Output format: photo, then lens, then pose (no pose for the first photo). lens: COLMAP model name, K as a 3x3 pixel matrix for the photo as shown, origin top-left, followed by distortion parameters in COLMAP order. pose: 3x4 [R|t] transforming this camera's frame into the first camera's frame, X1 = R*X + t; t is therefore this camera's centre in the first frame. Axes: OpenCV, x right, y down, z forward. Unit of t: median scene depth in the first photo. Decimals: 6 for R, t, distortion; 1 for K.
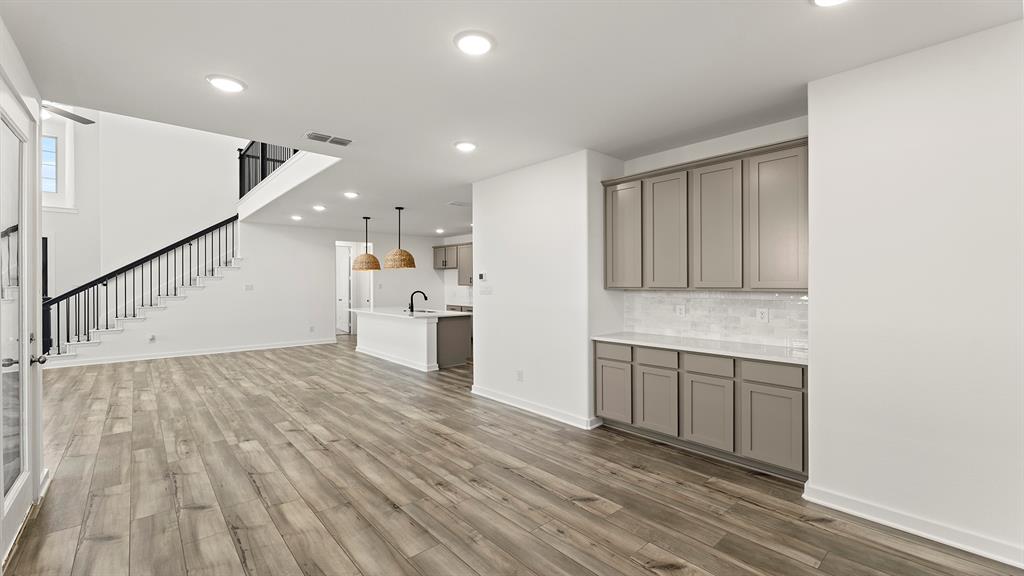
lens RADIAL K [[446.6, 0, 512.9], [0, 446.6, 281.0], [0, 0, 1]] dist [0.002902, -0.000006]
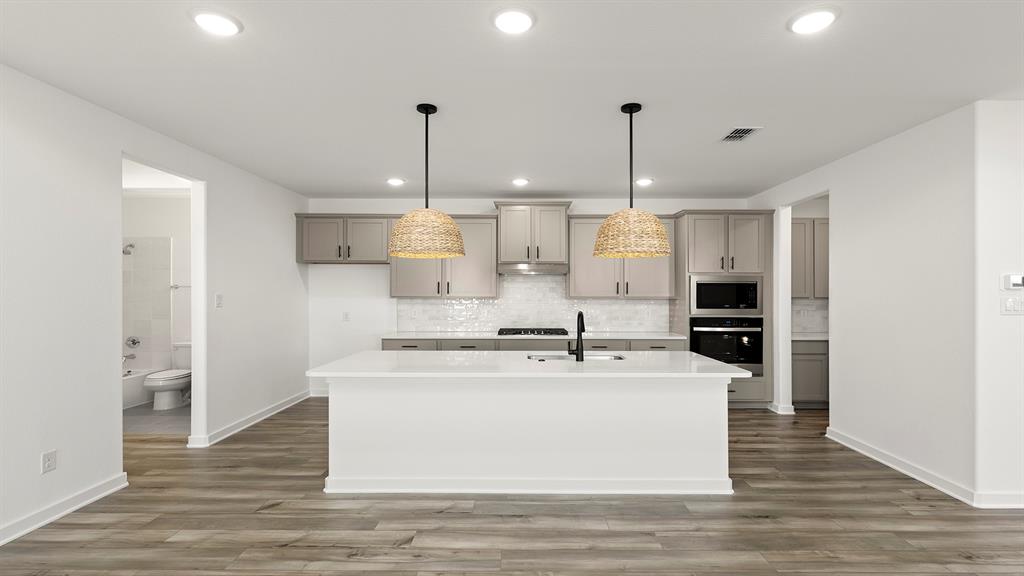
lens RADIAL K [[490.3, 0, 522.5], [0, 490.3, 288.6], [0, 0, 1]] dist [0.000719, 0.000113]
pose [[0.648265, 0.009562, 0.761354, -1.612806], [-0.005949, 0.999954, -0.007493, 0.010037], [-0.761391, 0.000328, 0.648293, 1.931086]]
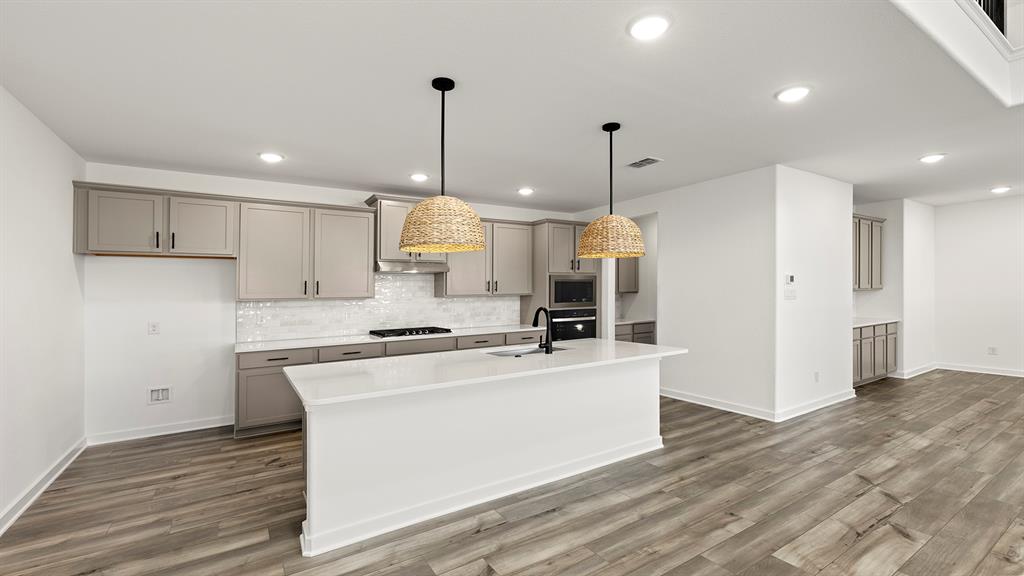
lens RADIAL K [[447.4, 0, 530.7], [0, 447.4, 285.8], [0, 0, 1]] dist [0.000211, 0.000295]
pose [[0.115651, 0.011162, 0.993227, -1.777027], [0.010703, 0.999865, -0.012482, 0.014804], [-0.993232, 0.012074, 0.115516, 2.520318]]
